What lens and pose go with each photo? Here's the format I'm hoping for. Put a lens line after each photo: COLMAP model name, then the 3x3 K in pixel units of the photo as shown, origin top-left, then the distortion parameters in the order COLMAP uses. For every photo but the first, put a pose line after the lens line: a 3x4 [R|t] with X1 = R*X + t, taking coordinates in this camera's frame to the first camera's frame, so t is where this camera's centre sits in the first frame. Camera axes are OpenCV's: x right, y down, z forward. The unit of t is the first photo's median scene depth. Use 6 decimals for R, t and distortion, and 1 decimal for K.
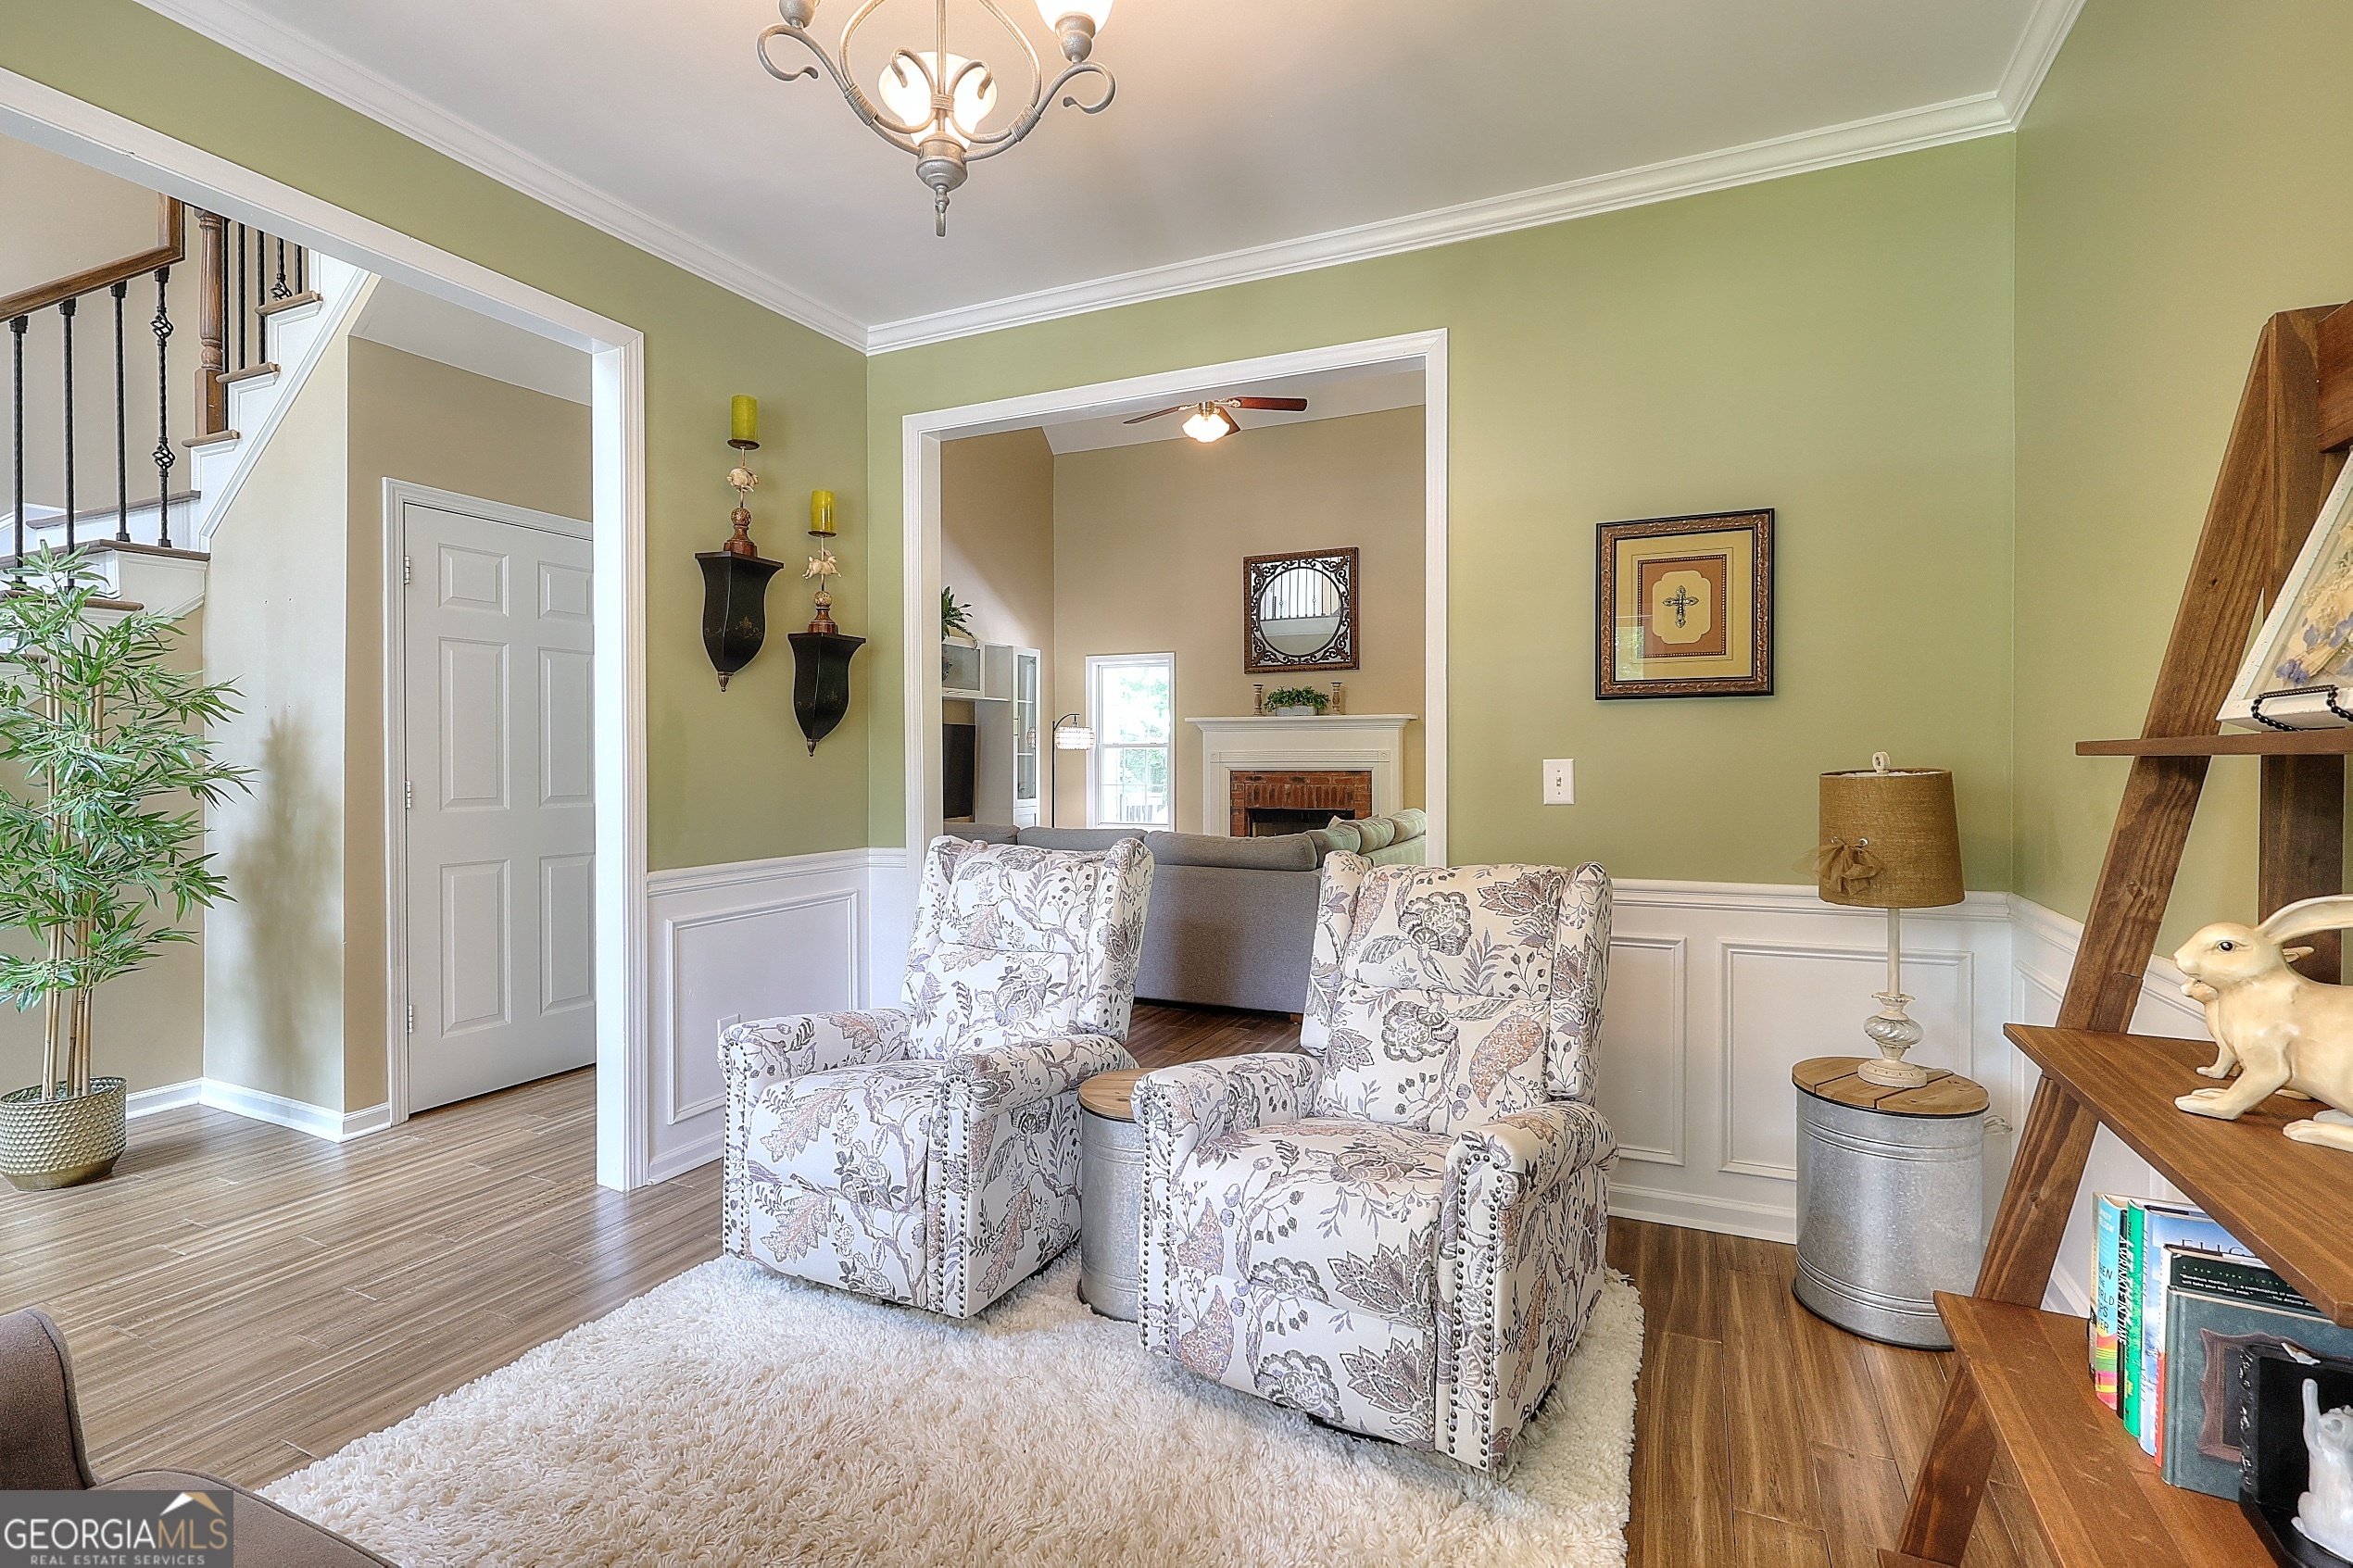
lens RADIAL K [[1080.8, 0, 1184.7], [0, 1080.8, 779.6], [0, 0, 1]] dist [-0.011979, 0.003726]
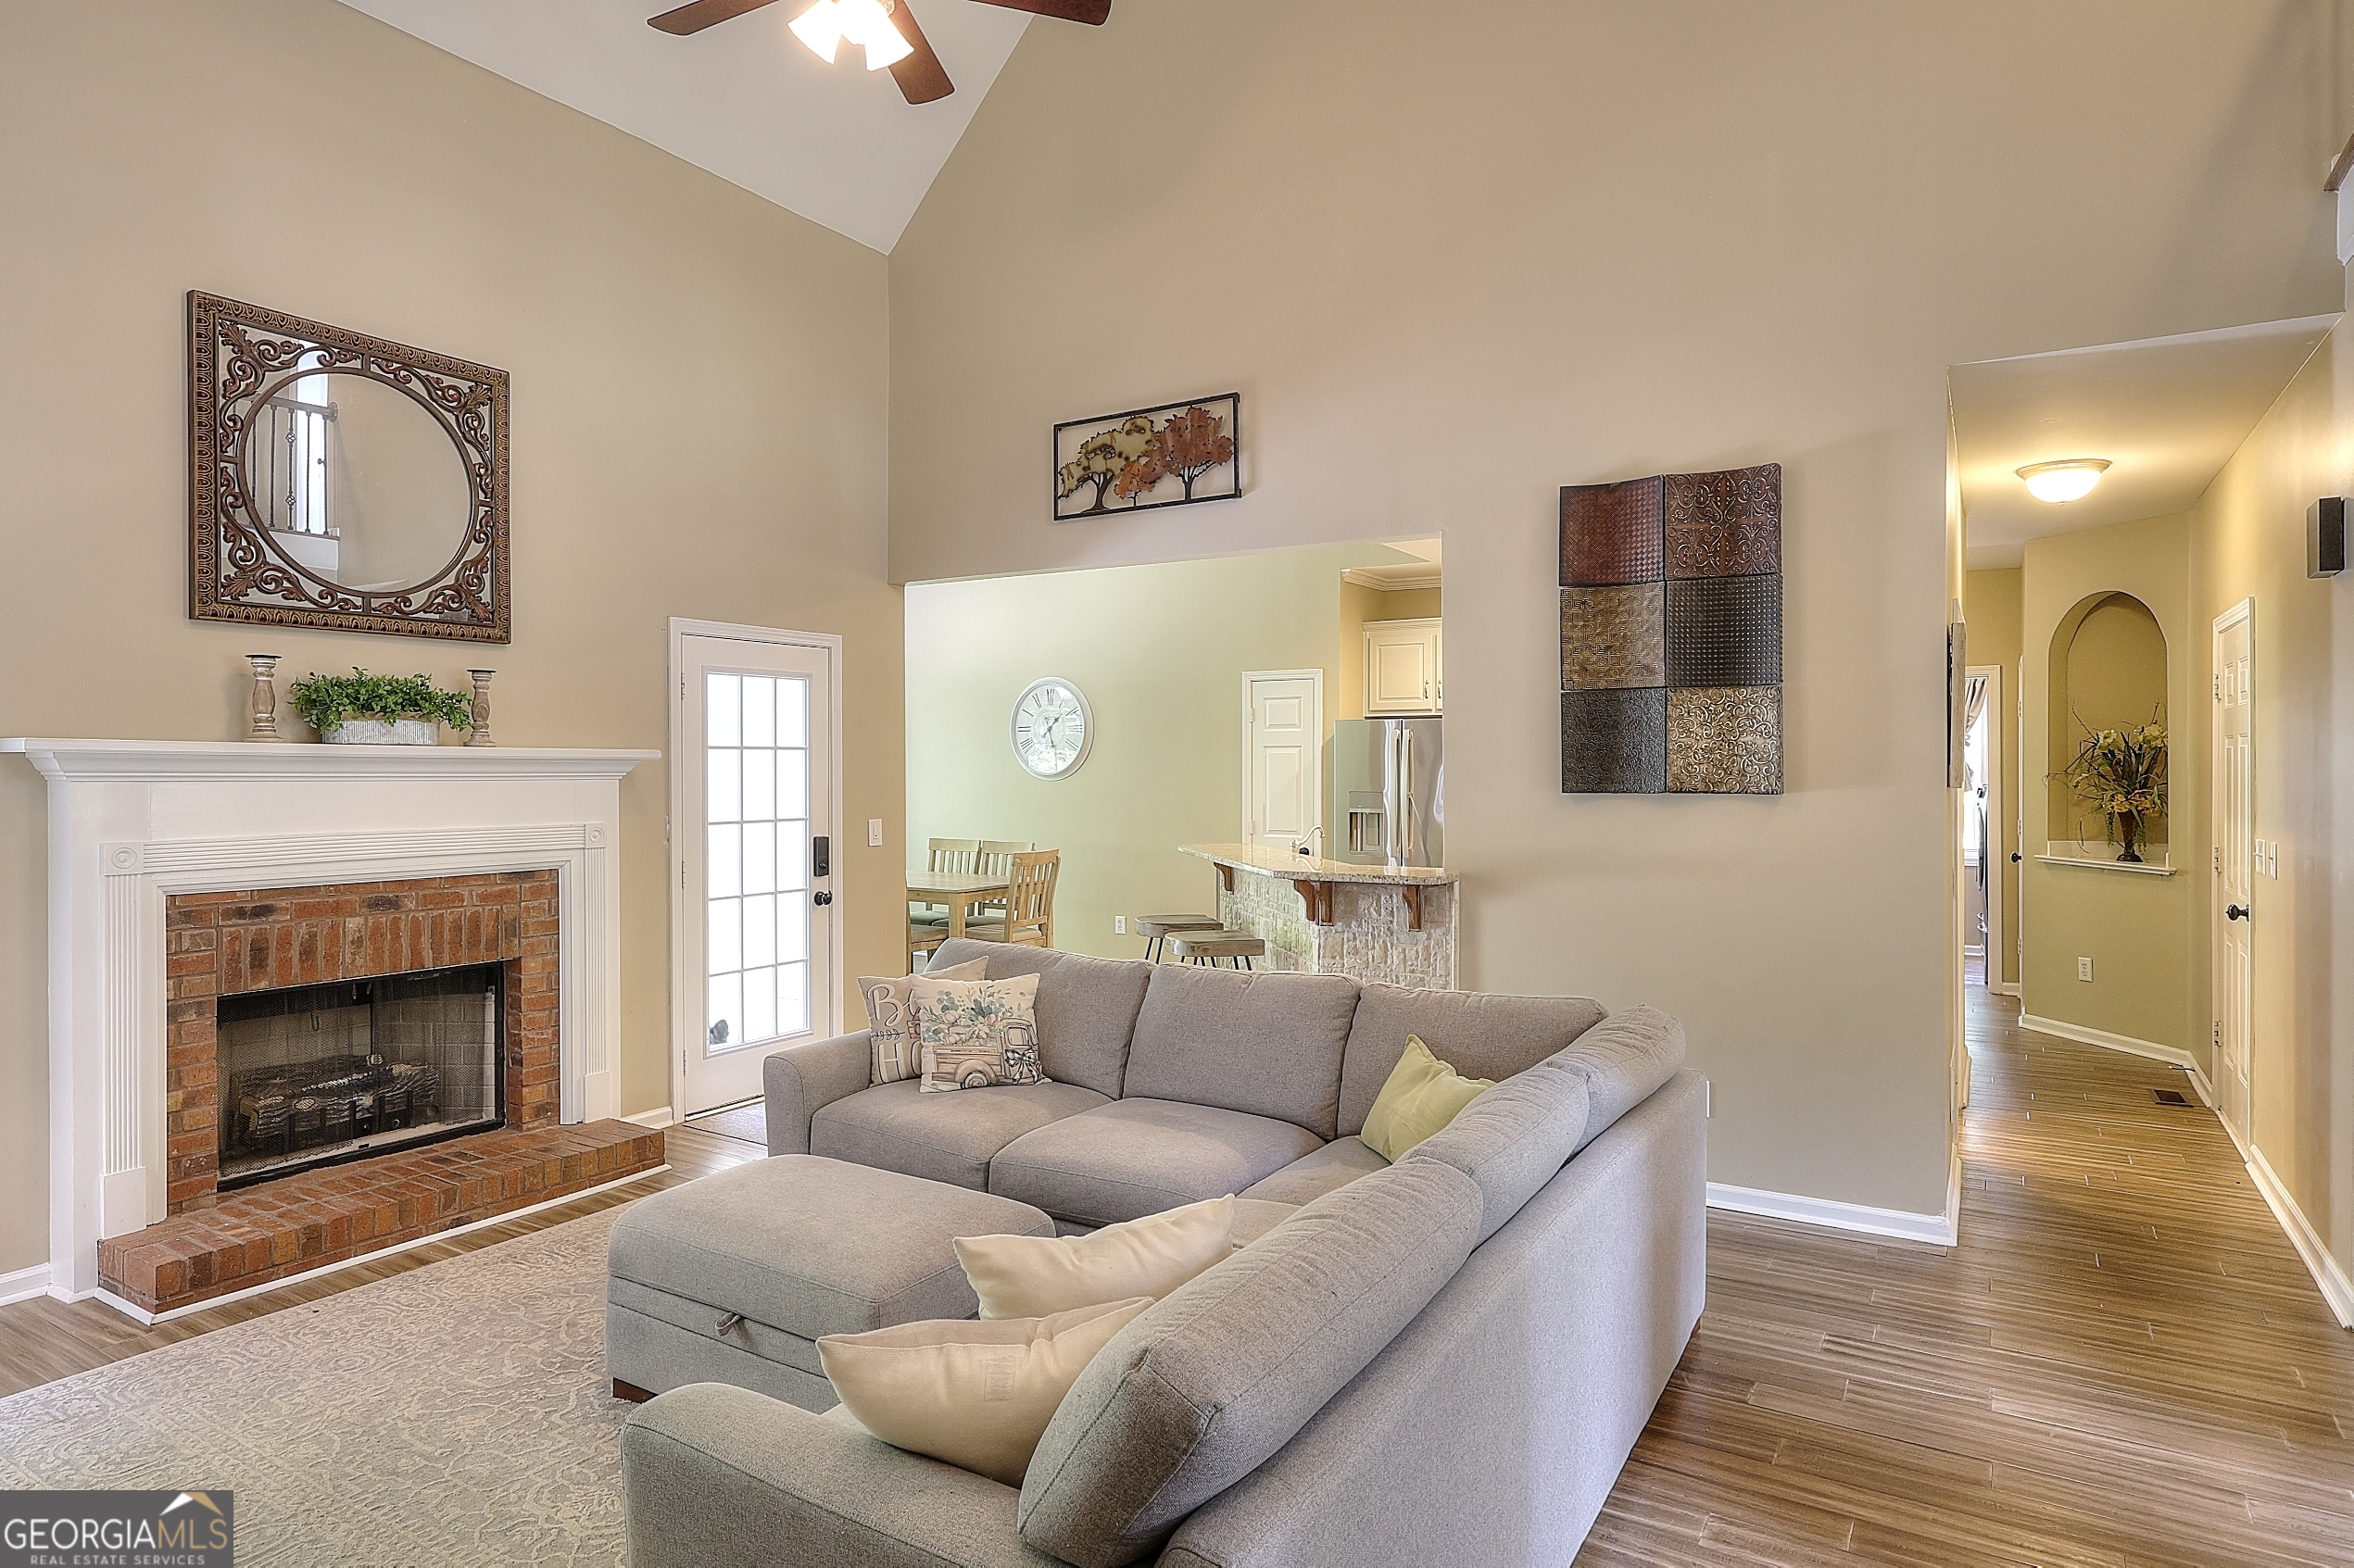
lens RADIAL K [[1303.9, 0, 1169.7], [0, 1303.9, 776.6], [0, 0, 1]] dist [-0.003625, 0.001144]
pose [[0.138079, -0.000956, 0.990421, -0.336826], [0.020155, 0.999795, -0.001845, -0.040751], [-0.990216, 0.020216, 0.138070, 0.652580]]
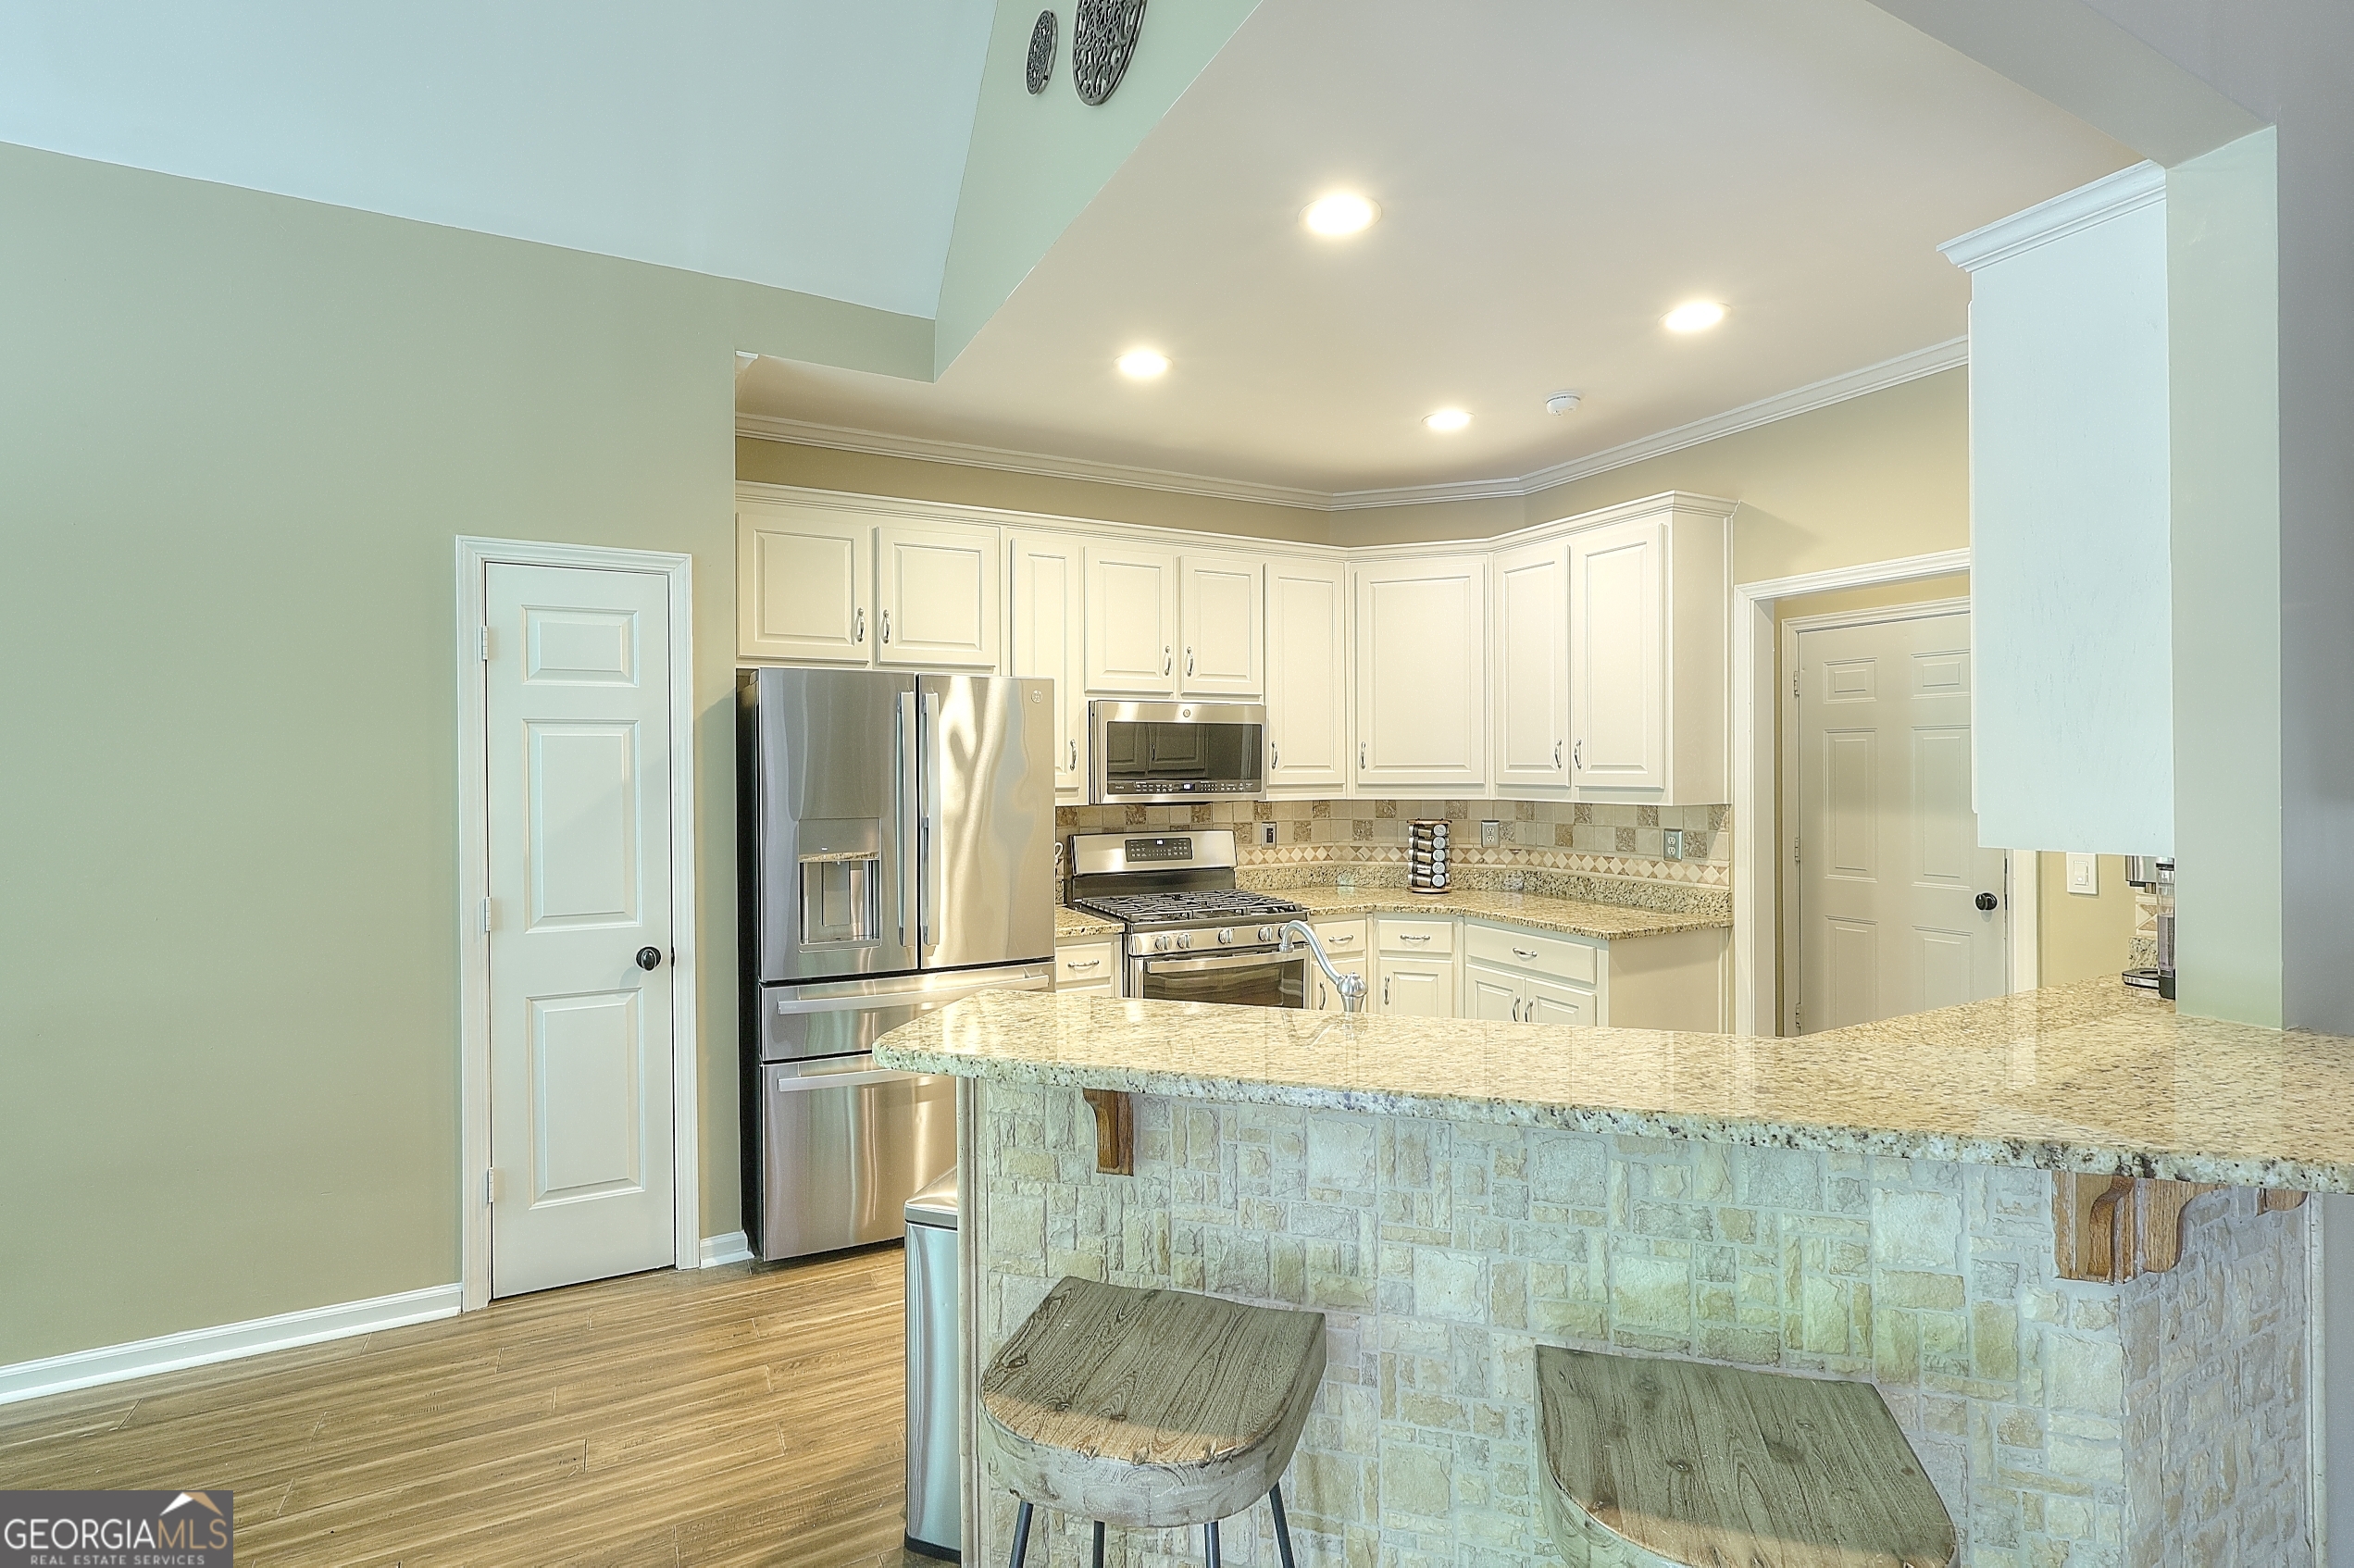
lens RADIAL K [[1081.4, 0, 1176.9], [0, 1081.4, 778.4], [0, 0, 1]] dist [-0.011979, 0.003726]
pose [[-0.794312, 0.008489, 0.607450, 0.262485], [0.024780, 0.999523, 0.018435, -0.046067], [-0.607004, 0.029695, -0.794144, 0.860709]]
